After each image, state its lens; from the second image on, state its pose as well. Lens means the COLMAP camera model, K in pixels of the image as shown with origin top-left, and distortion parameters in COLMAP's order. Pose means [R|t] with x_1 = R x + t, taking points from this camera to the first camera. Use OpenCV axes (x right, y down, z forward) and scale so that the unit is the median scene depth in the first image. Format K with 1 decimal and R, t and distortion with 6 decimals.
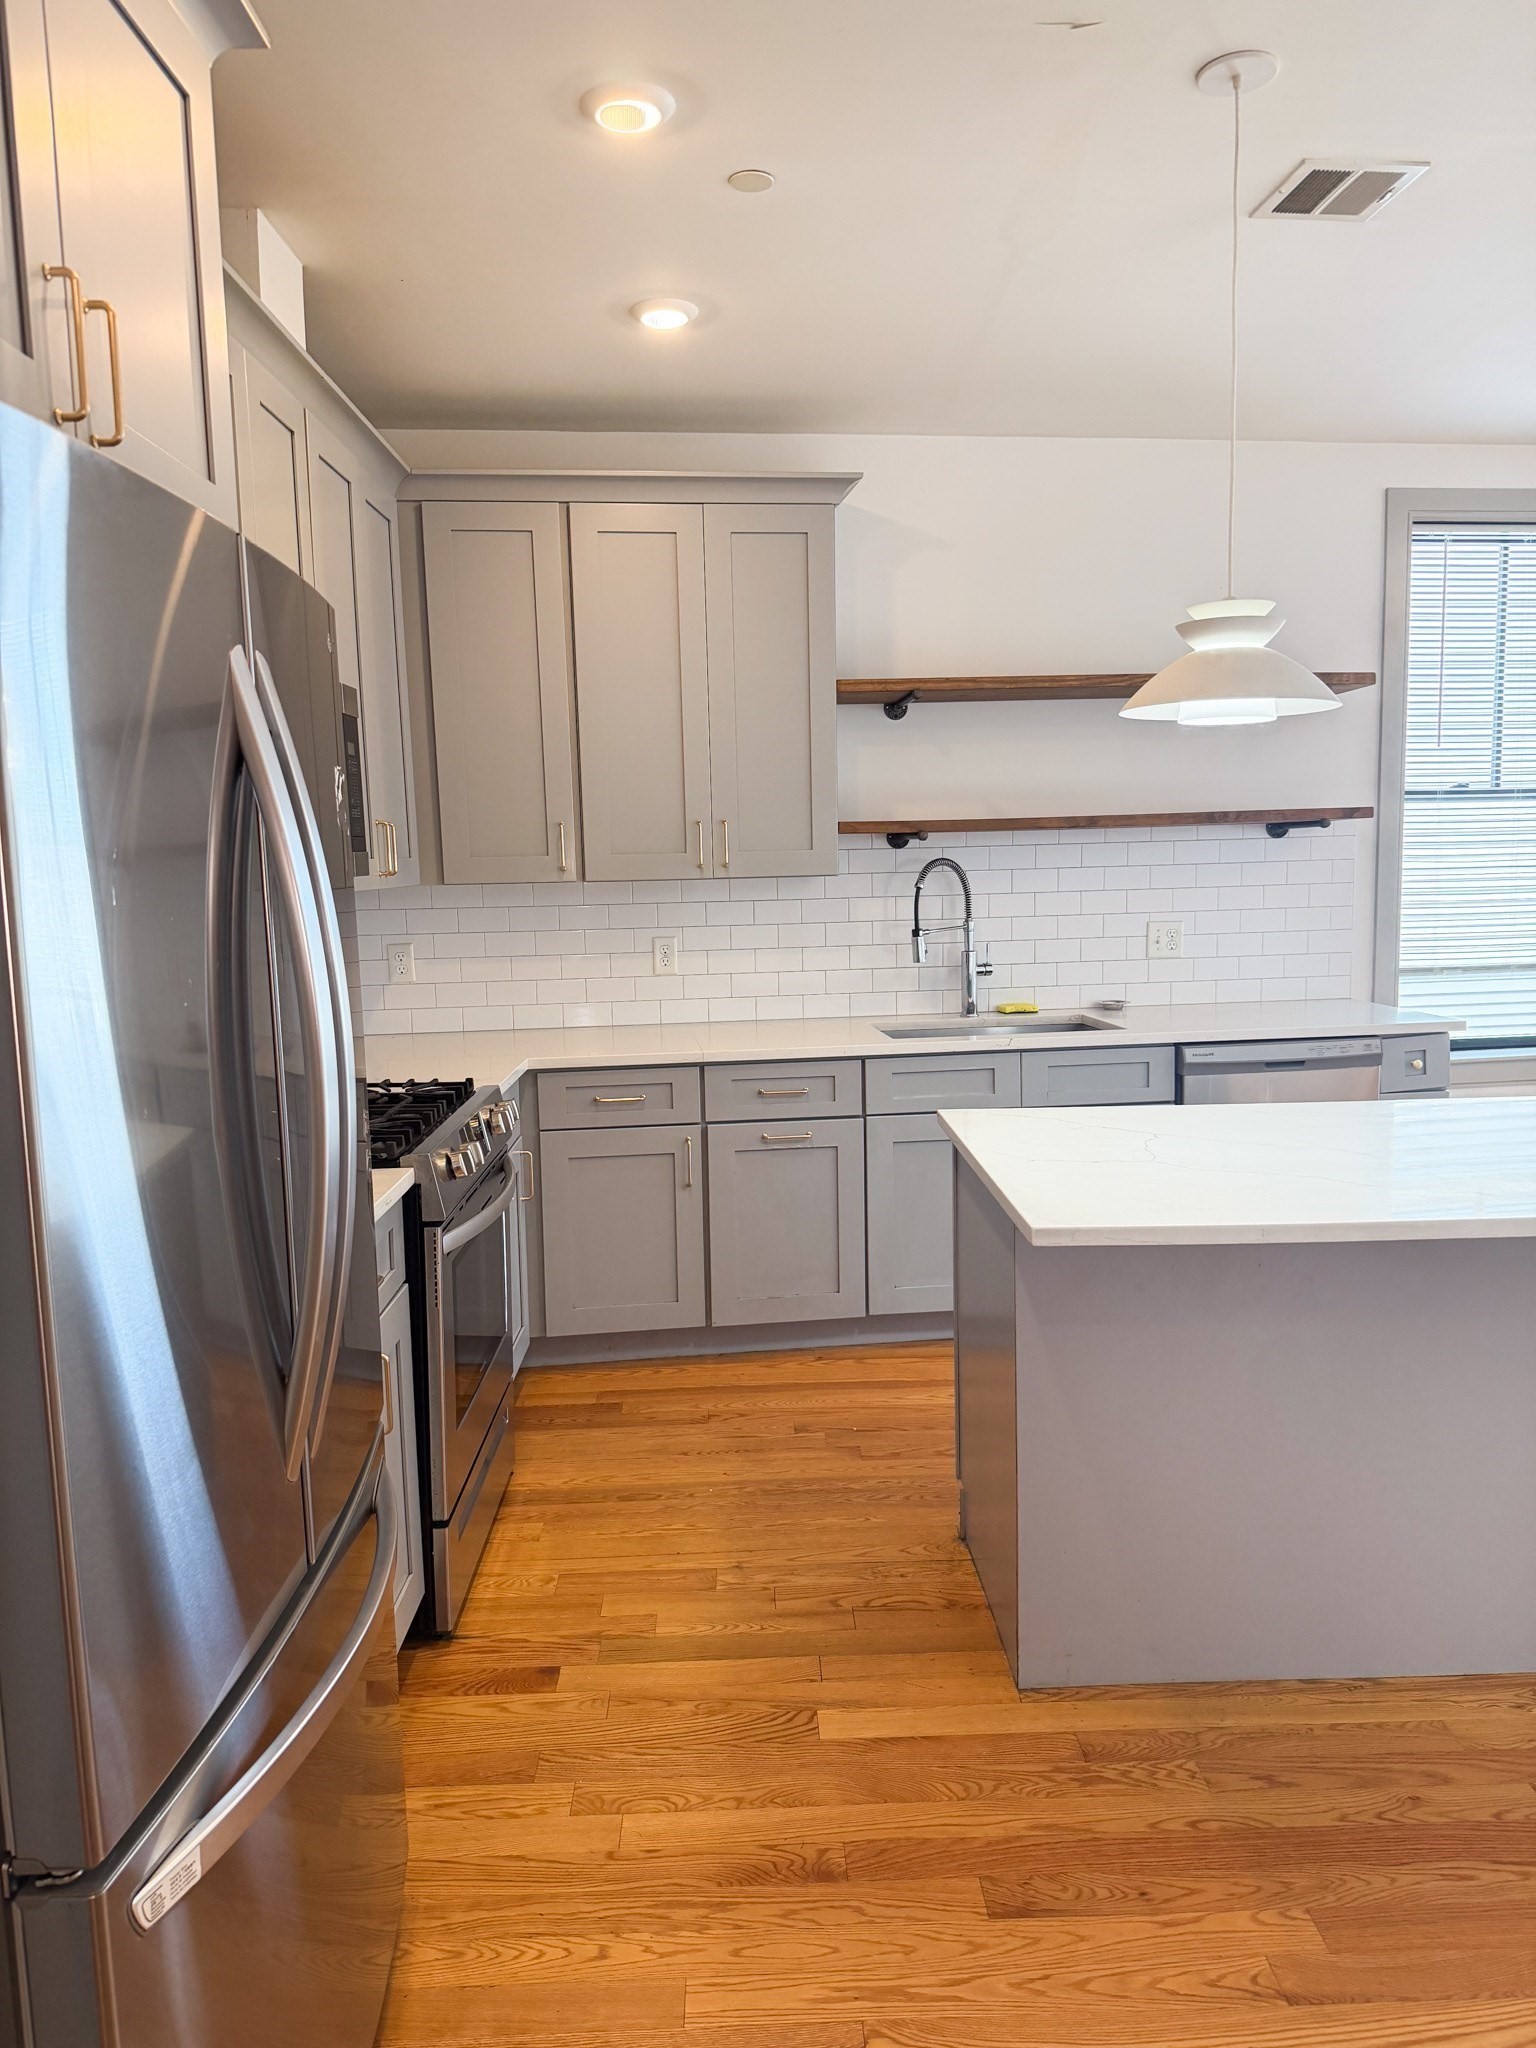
lens RADIAL K [[1336.8, 0, 768.0], [0, 1336.8, 1024.0], [0, 0, 1]] dist [0.000875, -0.000728]
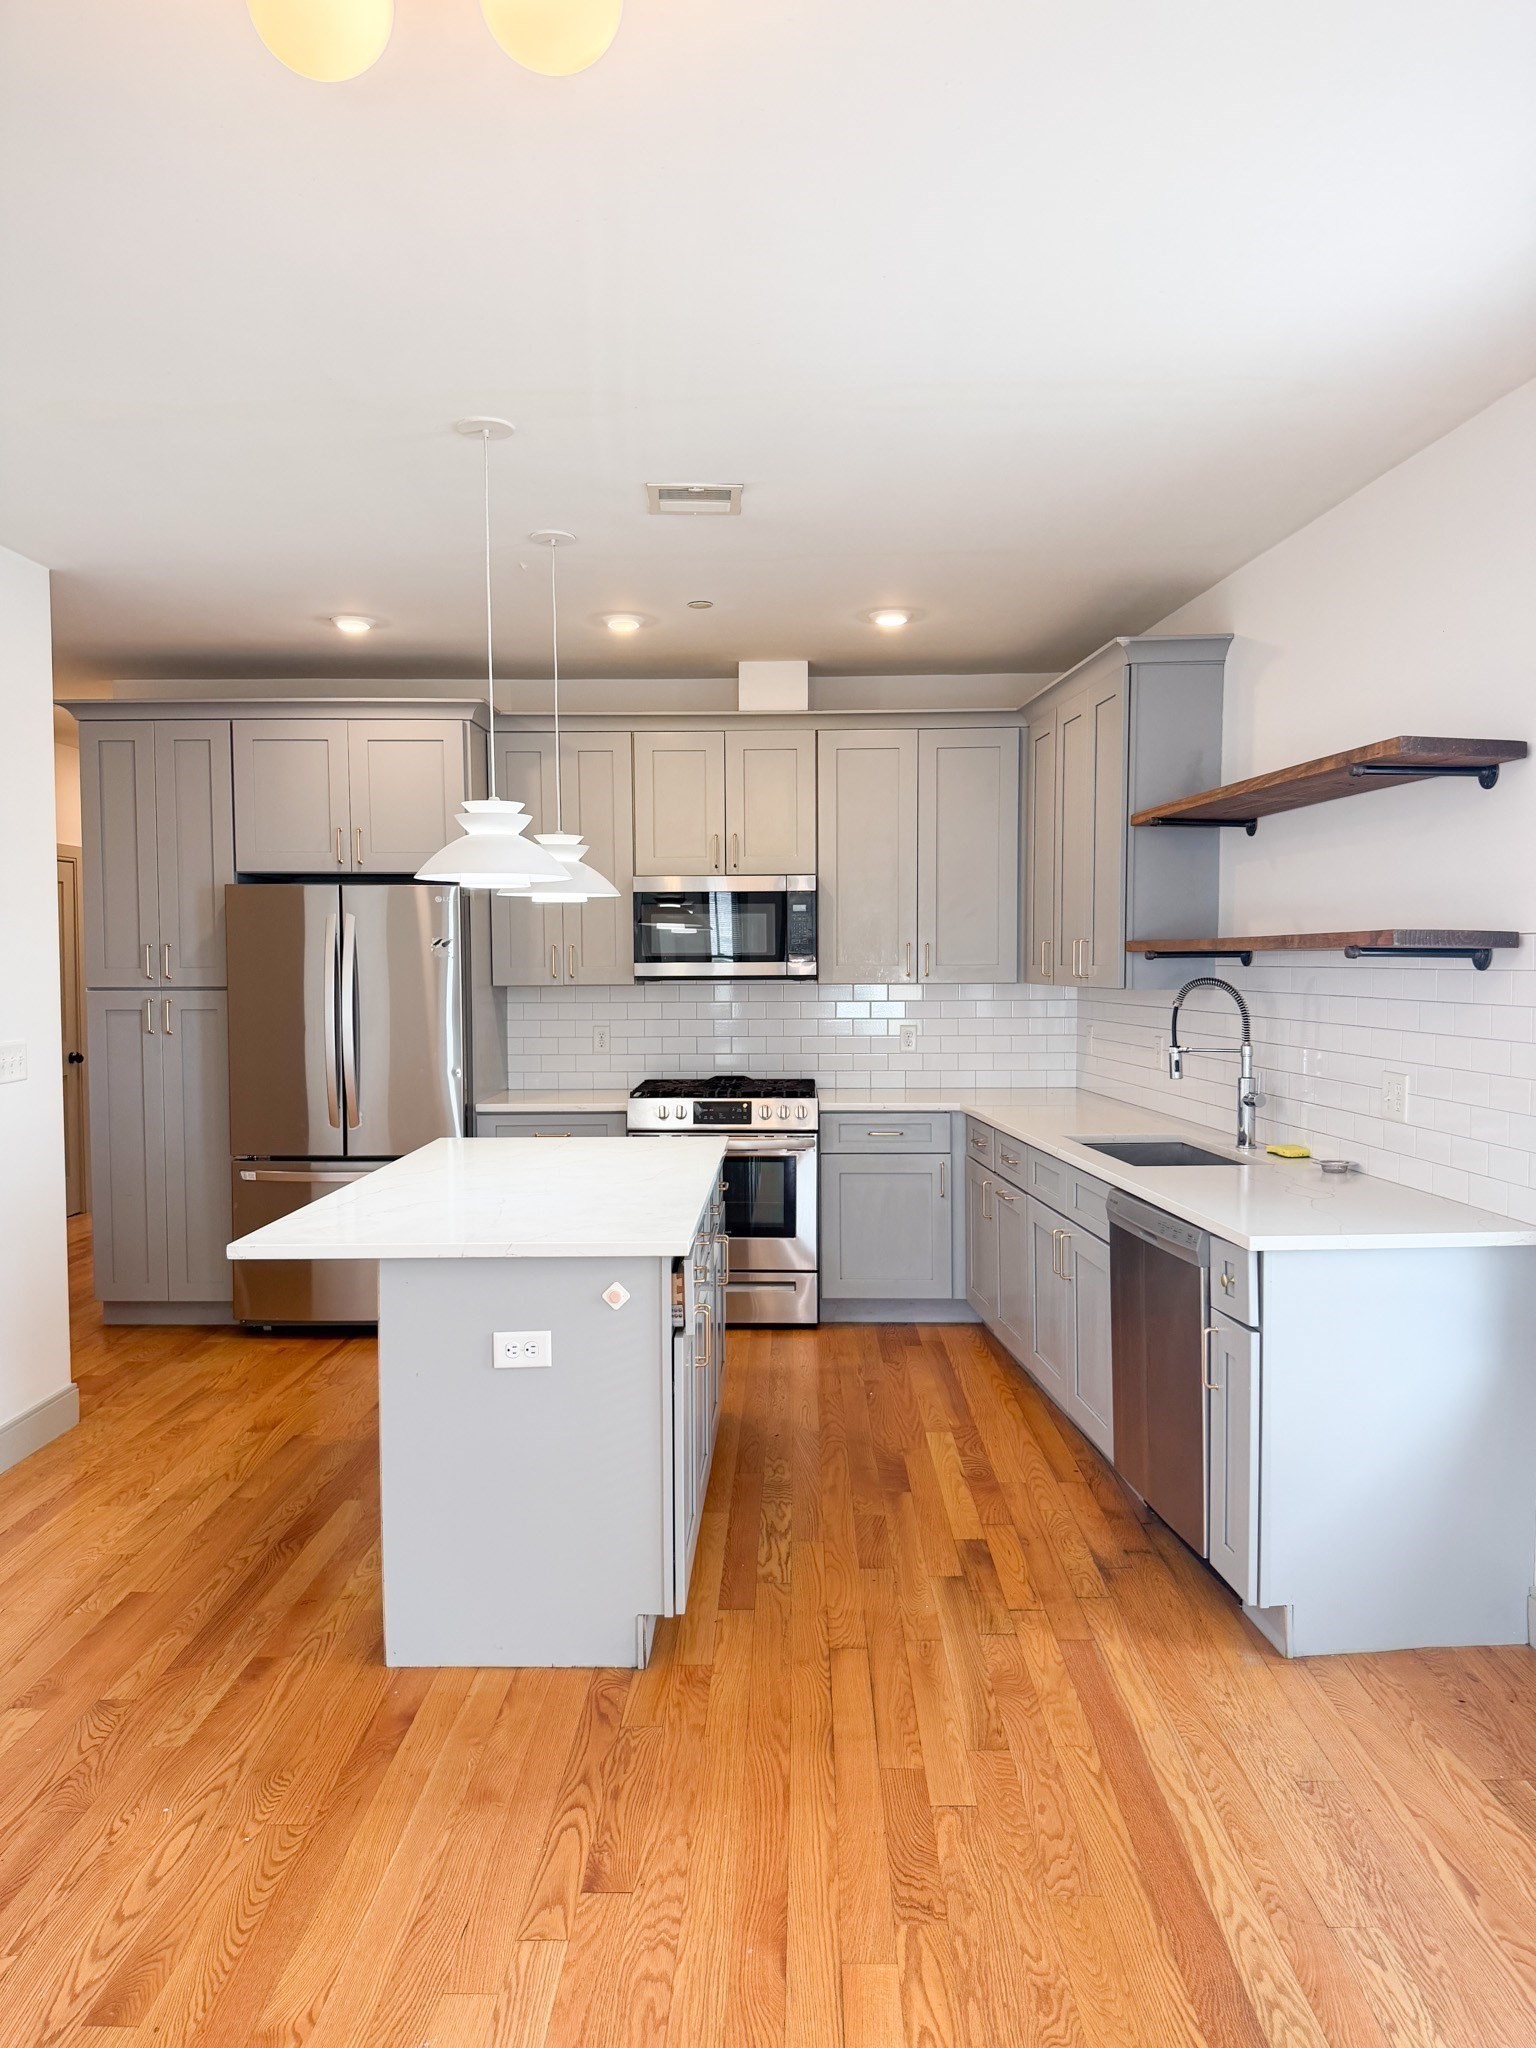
lens RADIAL K [[1336.8, 0, 768.0], [0, 1336.8, 1024.0], [0, 0, 1]] dist [0.000875, -0.000728]
pose [[-0.037992, 0.067994, -0.996962, 1.116353], [-0.108104, 0.991547, 0.071744, -0.125200], [0.993413, 0.110501, -0.030320, 0.713537]]
